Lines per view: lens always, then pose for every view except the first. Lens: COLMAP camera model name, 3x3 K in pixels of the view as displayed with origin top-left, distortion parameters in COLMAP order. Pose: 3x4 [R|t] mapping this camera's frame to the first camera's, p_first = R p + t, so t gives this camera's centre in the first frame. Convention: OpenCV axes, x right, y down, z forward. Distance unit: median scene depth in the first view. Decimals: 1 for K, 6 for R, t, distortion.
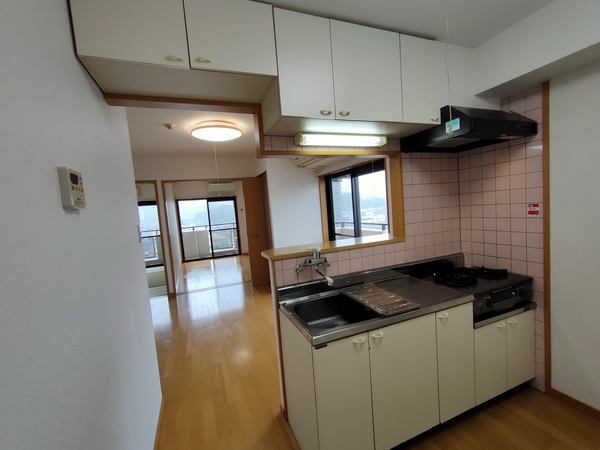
lens RADIAL K [[271.4, 0, 300.0], [0, 271.4, 228.3], [0, 0, 1]] dist [0.027548, 0.000025]
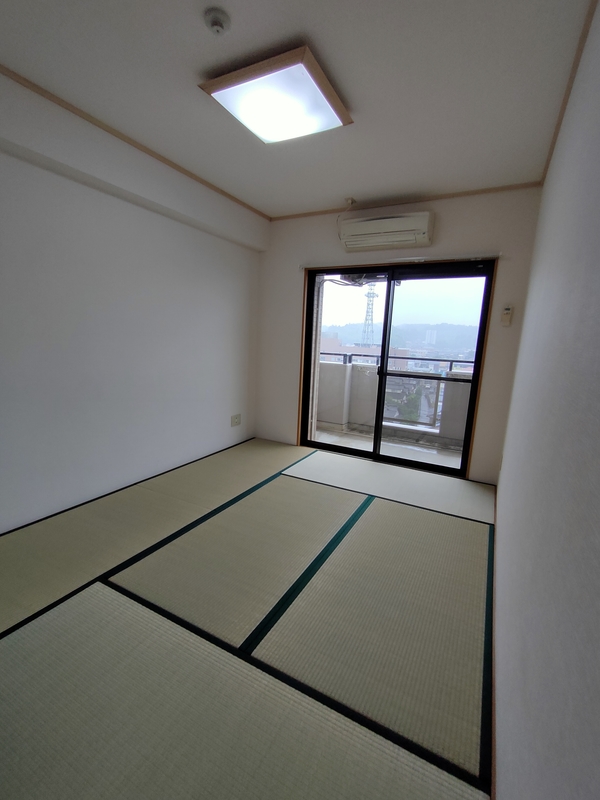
lens RADIAL K [[367.3, 0, 292.6], [0, 367.3, 401.8], [0, 0, 1]] dist [0.000279, -0.000008]
pose [[0.628362, 0.237243, -0.740862, -0.078566], [-0.153410, 0.971450, 0.180968, -0.022909], [0.762644, -0.000058, 0.646818, 0.734777]]
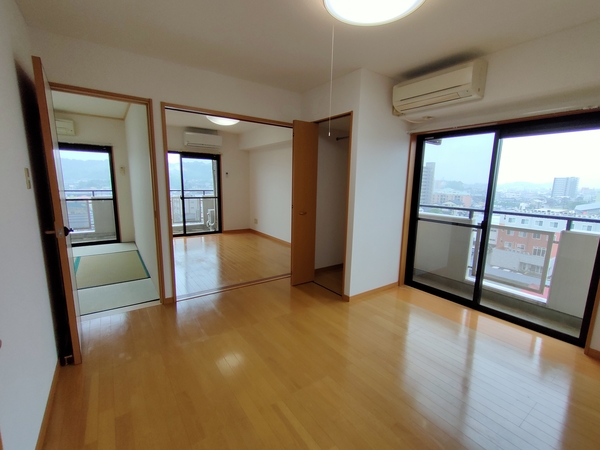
lens RADIAL K [[271.4, 0, 300.0], [0, 271.4, 228.3], [0, 0, 1]] dist [0.027548, 0.000025]
pose [[0.968155, 0.057214, 0.243728, -0.227021], [-0.078483, 0.993823, 0.078463, 0.009188], [-0.237733, -0.095093, 0.966665, 0.236736]]
